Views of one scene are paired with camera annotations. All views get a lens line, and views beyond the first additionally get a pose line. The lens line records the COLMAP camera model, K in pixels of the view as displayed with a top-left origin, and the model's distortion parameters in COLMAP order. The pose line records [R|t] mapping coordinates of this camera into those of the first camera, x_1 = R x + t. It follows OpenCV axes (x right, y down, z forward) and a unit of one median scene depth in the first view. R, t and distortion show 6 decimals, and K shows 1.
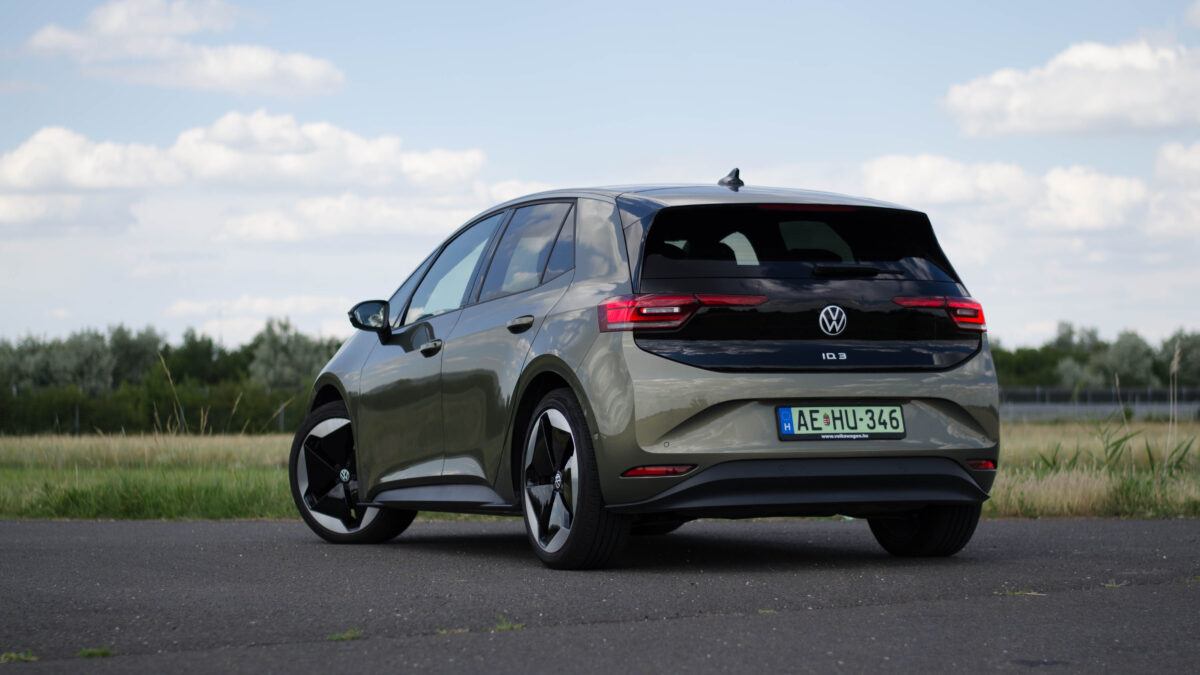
lens RADIAL K [[2632.4, 0, 603.5], [0, 2632.4, 436.7], [0, 0, 1]] dist [-0.076806, -0.120412]
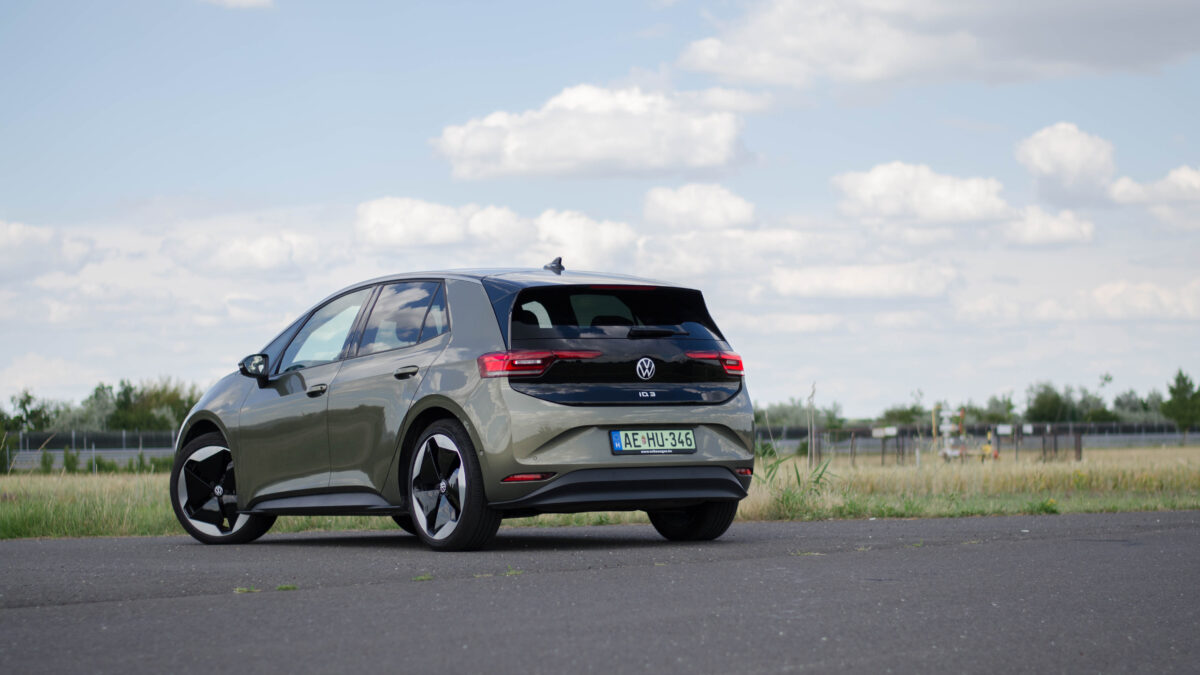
lens RADIAL K [[2632.4, 0, 603.5], [0, 2632.4, 436.7], [0, 0, 1]] dist [-0.076806, -0.120412]
pose [[0.982264, -0.009103, 0.187281, -0.190689], [0.012103, 0.999816, -0.014880, 0.011997], [-0.187111, 0.016882, 0.982194, -0.356347]]
